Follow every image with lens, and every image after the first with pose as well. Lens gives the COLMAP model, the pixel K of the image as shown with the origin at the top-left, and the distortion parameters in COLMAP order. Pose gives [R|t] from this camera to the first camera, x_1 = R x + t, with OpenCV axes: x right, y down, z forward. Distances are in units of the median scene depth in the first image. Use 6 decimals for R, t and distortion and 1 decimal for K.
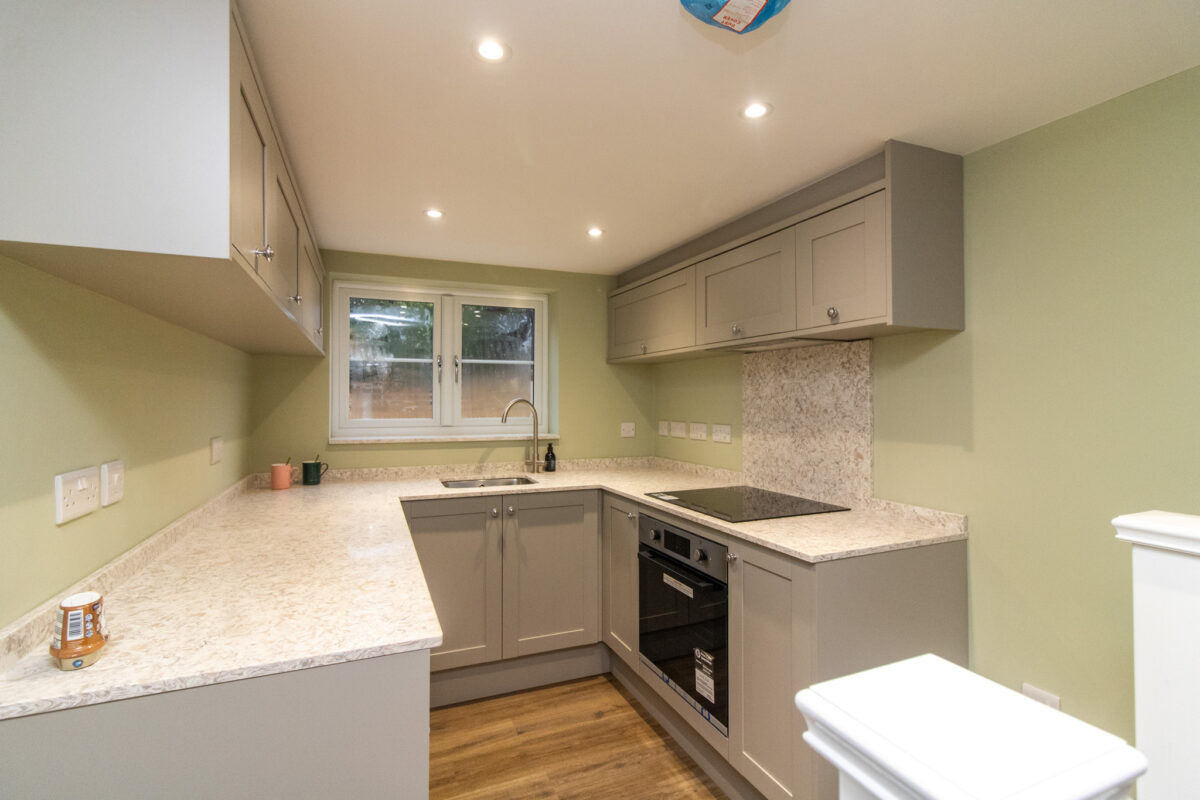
lens RADIAL K [[570.4, 0, 600.0], [0, 570.4, 400.0], [0, 0, 1]] dist [-0.001794, -0.000044]
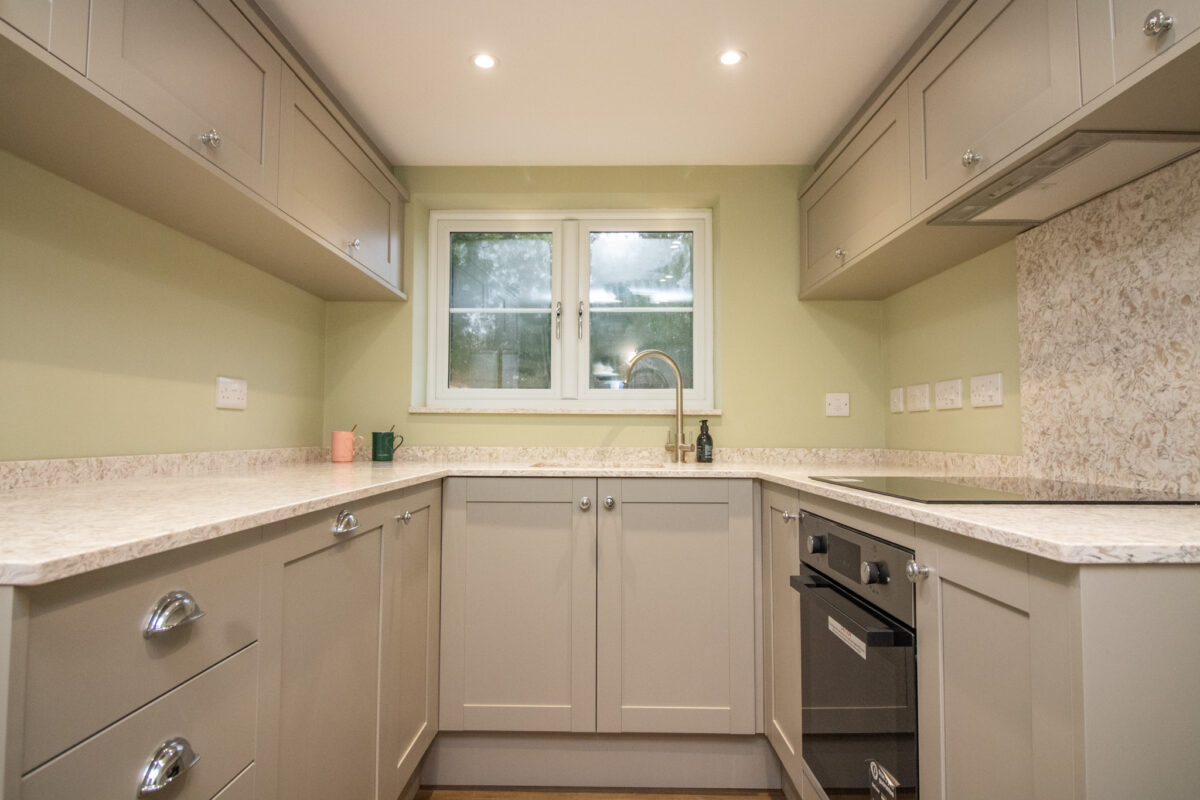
lens RADIAL K [[704.7, 0, 600.0], [0, 704.7, 400.0], [0, 0, 1]] dist [-0.004406, -0.003906]
pose [[0.913871, -0.015356, -0.405713, 0.164537], [-0.007216, 0.998512, -0.054048, 0.119779], [0.405940, 0.052321, 0.912401, 0.248513]]
